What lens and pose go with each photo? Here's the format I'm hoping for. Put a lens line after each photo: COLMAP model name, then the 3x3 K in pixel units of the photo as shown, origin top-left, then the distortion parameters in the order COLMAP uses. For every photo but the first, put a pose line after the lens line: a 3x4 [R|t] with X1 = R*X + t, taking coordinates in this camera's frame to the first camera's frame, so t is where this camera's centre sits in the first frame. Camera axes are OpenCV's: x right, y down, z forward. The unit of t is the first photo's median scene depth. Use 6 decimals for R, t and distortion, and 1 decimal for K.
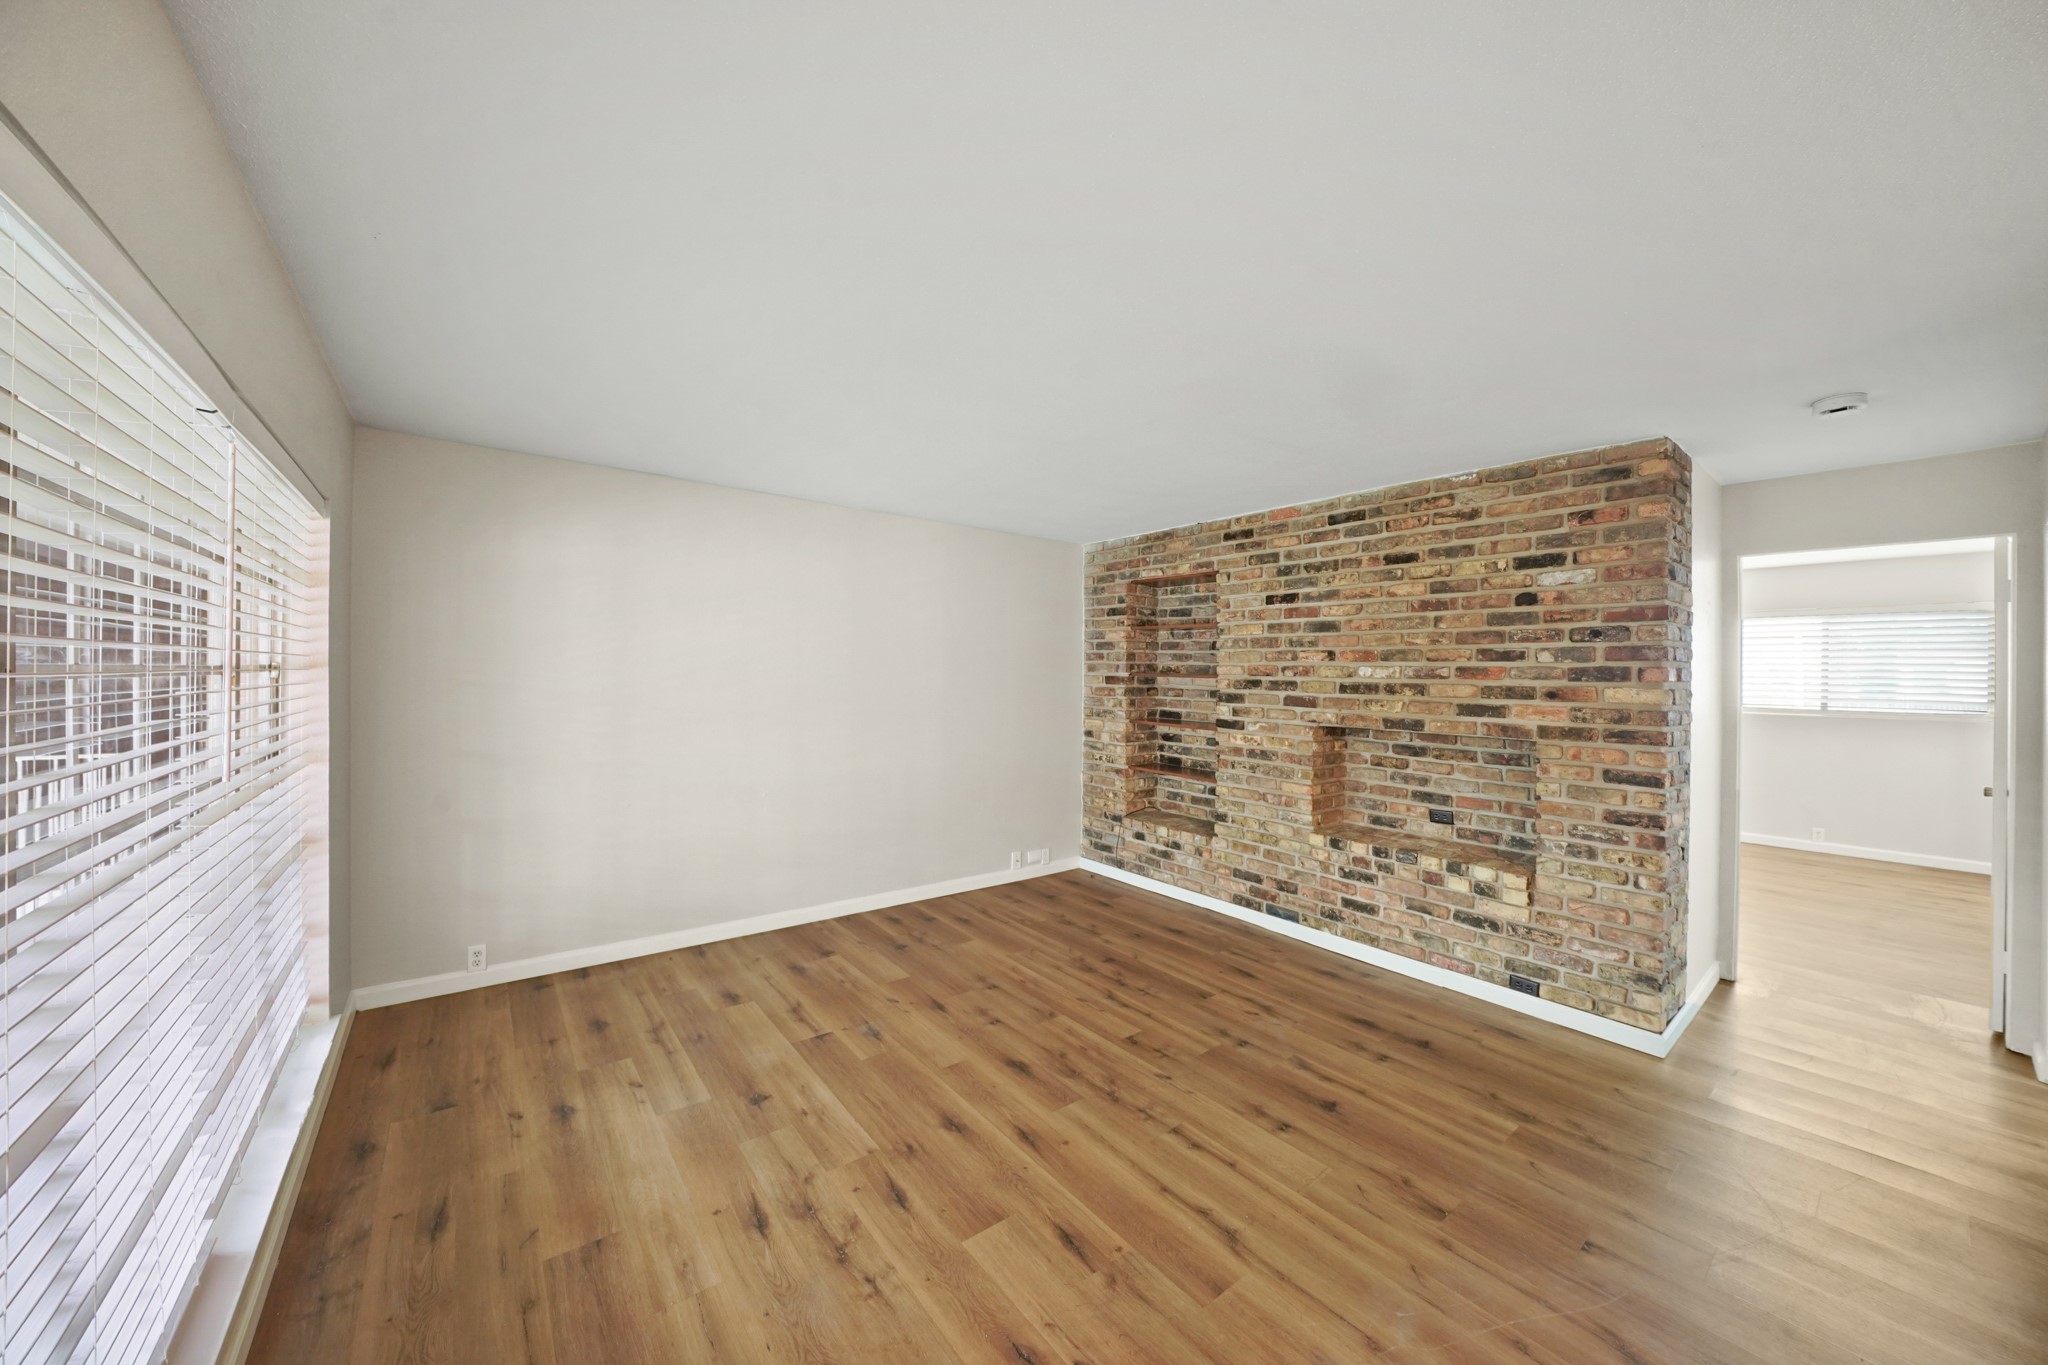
lens RADIAL K [[720.5, 0, 1009.2], [0, 720.5, 669.2], [0, 0, 1]] dist [-0.022911, 0.000042]
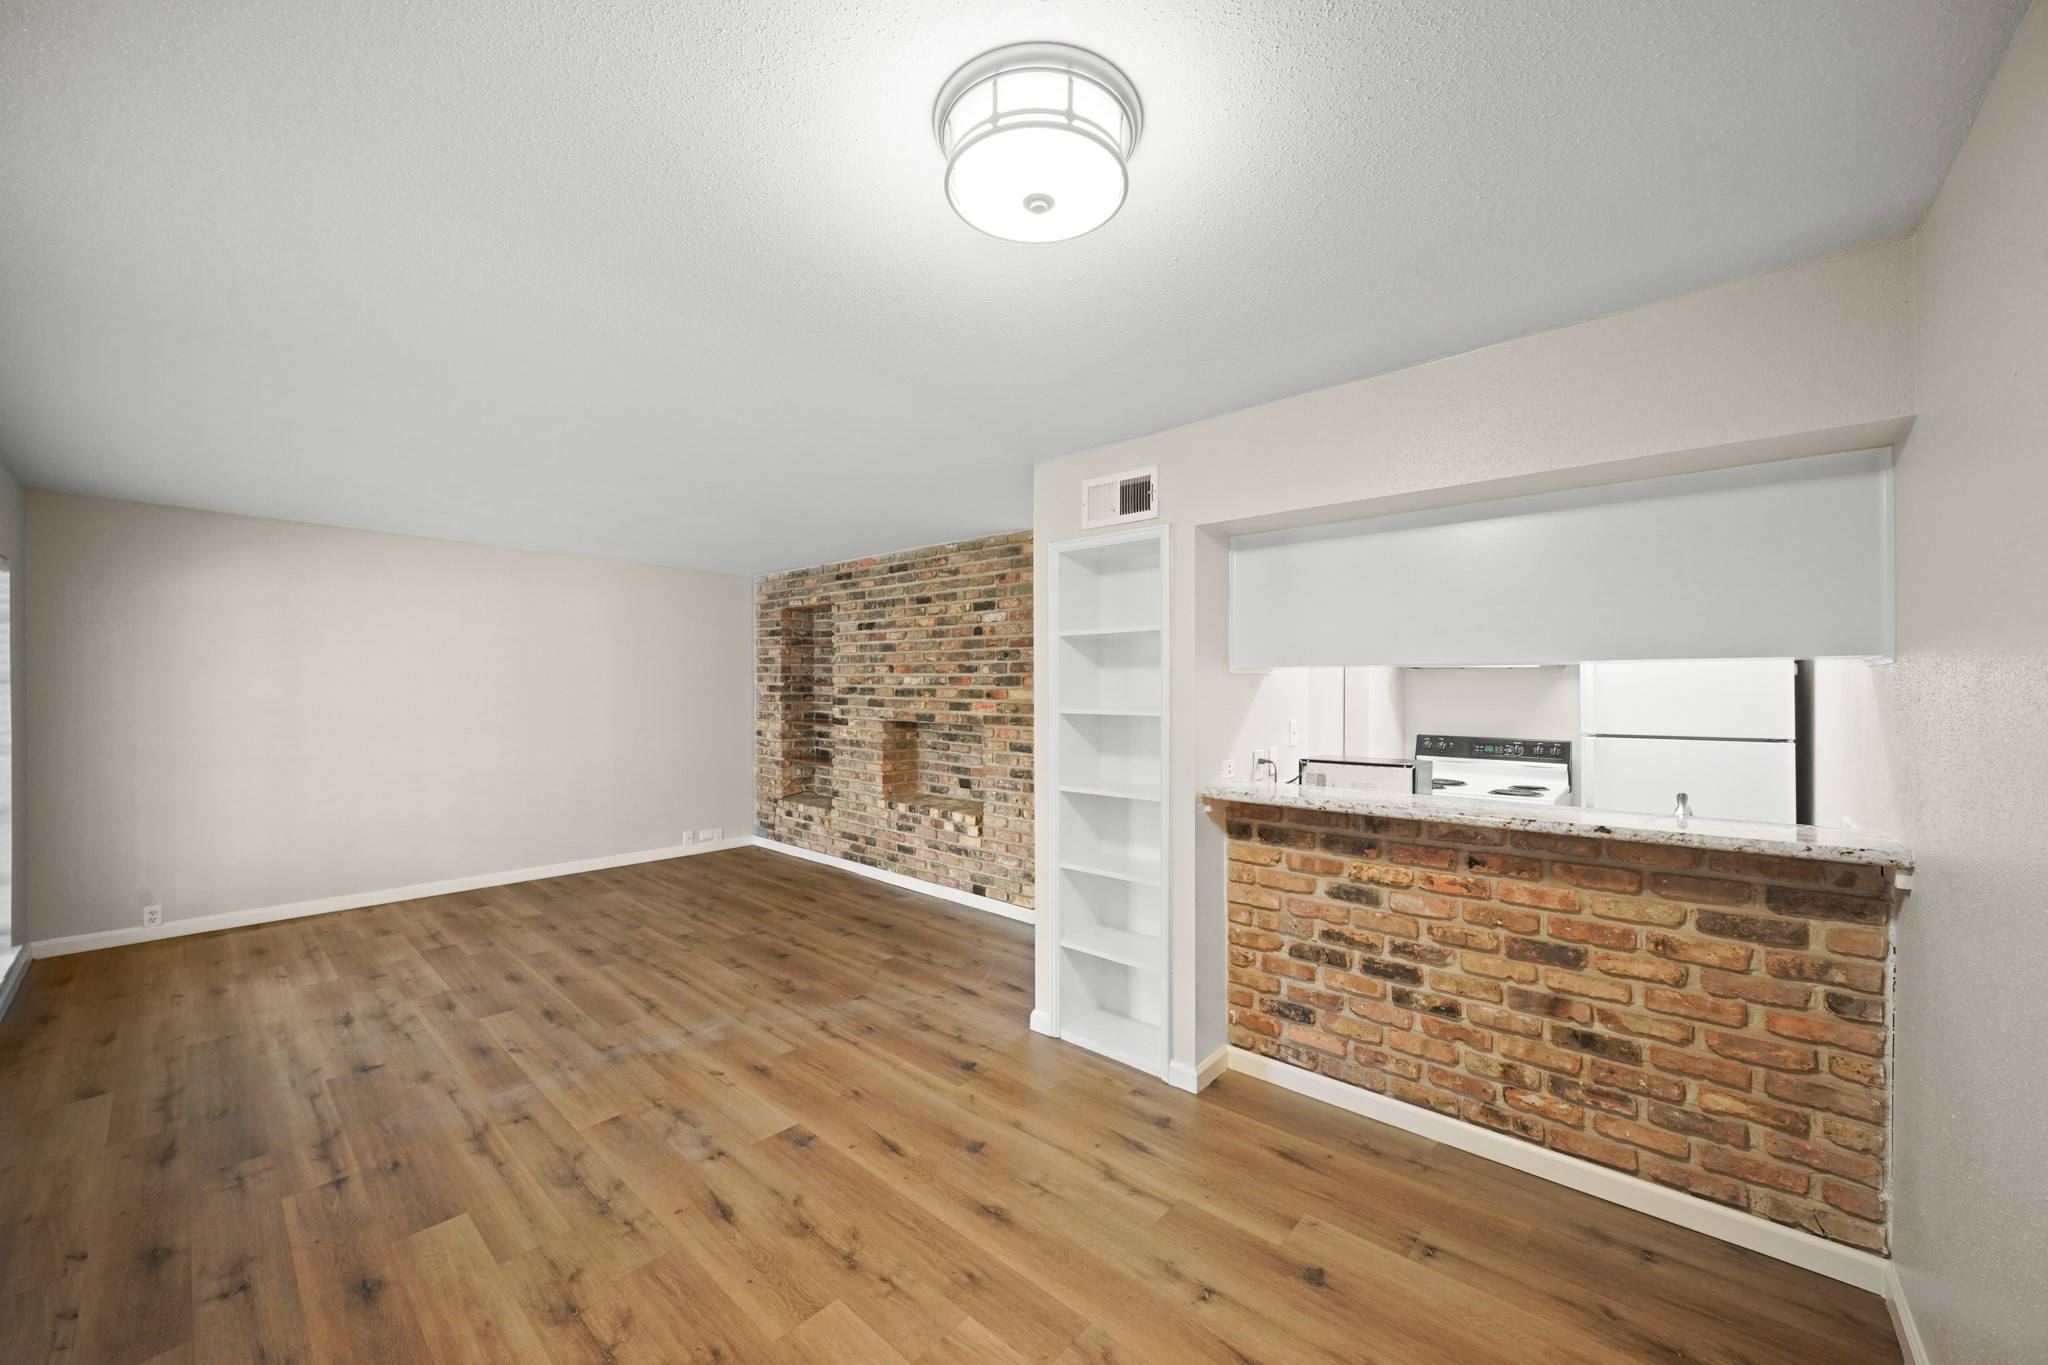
lens RADIAL K [[776.7, 0, 1027.1], [0, 776.7, 681.9], [0, 0, 1]] dist [-0.017953, 0.002073]
pose [[0.981548, -0.007794, 0.191055, 0.436144], [0.007245, 0.999967, 0.003572, 0.002623], [-0.191077, -0.002122, 0.981573, -0.522187]]
